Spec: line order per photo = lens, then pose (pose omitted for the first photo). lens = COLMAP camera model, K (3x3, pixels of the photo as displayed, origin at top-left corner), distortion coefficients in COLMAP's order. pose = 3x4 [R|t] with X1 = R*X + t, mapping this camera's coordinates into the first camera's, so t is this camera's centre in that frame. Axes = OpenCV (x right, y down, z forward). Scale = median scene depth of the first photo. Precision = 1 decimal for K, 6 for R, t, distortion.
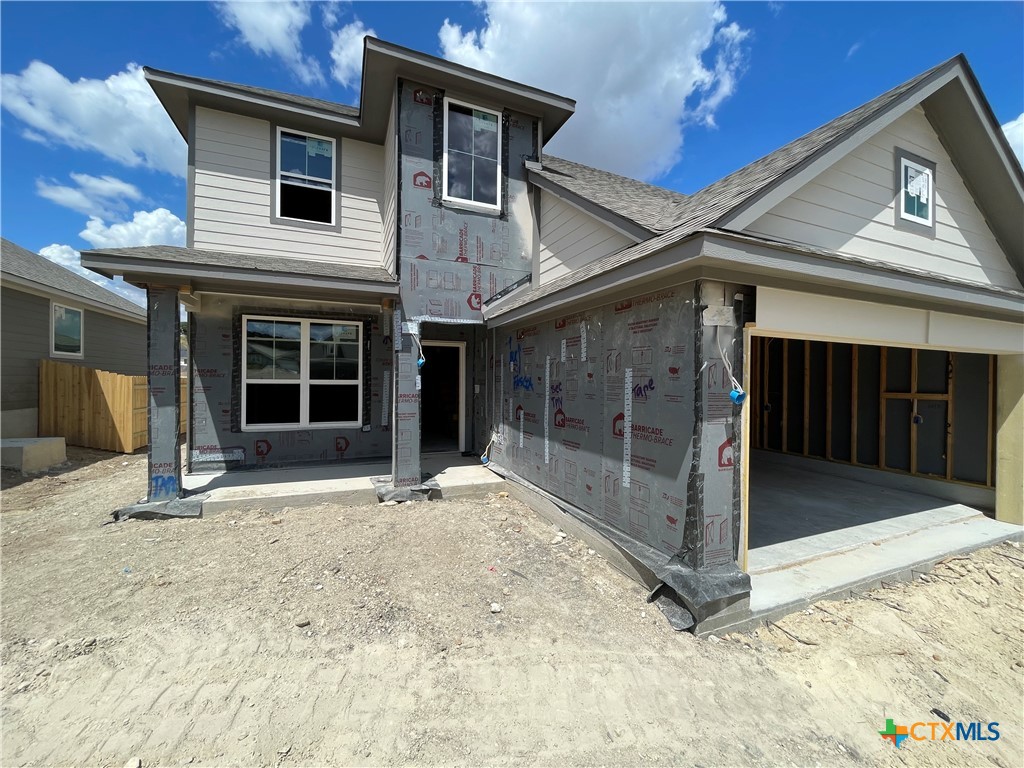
lens RADIAL K [[413.1, 0, 512.0], [0, 413.1, 384.0], [0, 0, 1]] dist [-0.003241, 0.000556]
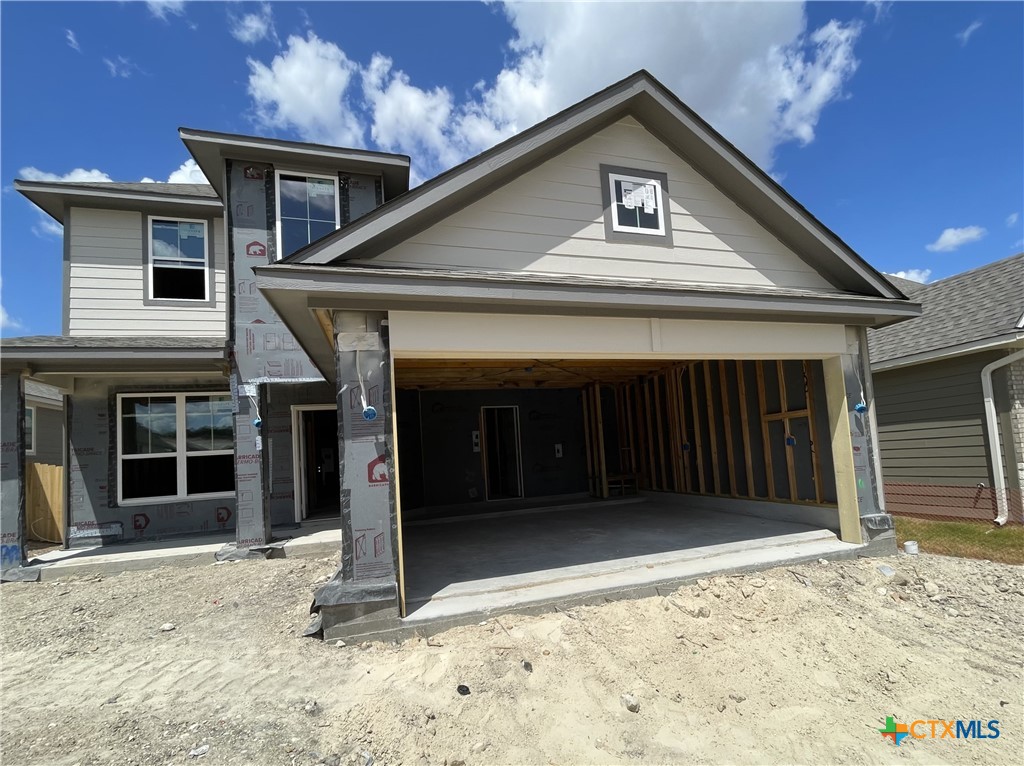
lens RADIAL K [[465.8, 0, 513.8], [0, 465.8, 428.5], [0, 0, 1]] dist [-0.002195, -0.000220]
pose [[0.992599, -0.082488, -0.089125, 0.479539], [0.076411, 0.994646, -0.069570, 0.084739], [0.094386, 0.062245, 0.993588, -0.074777]]
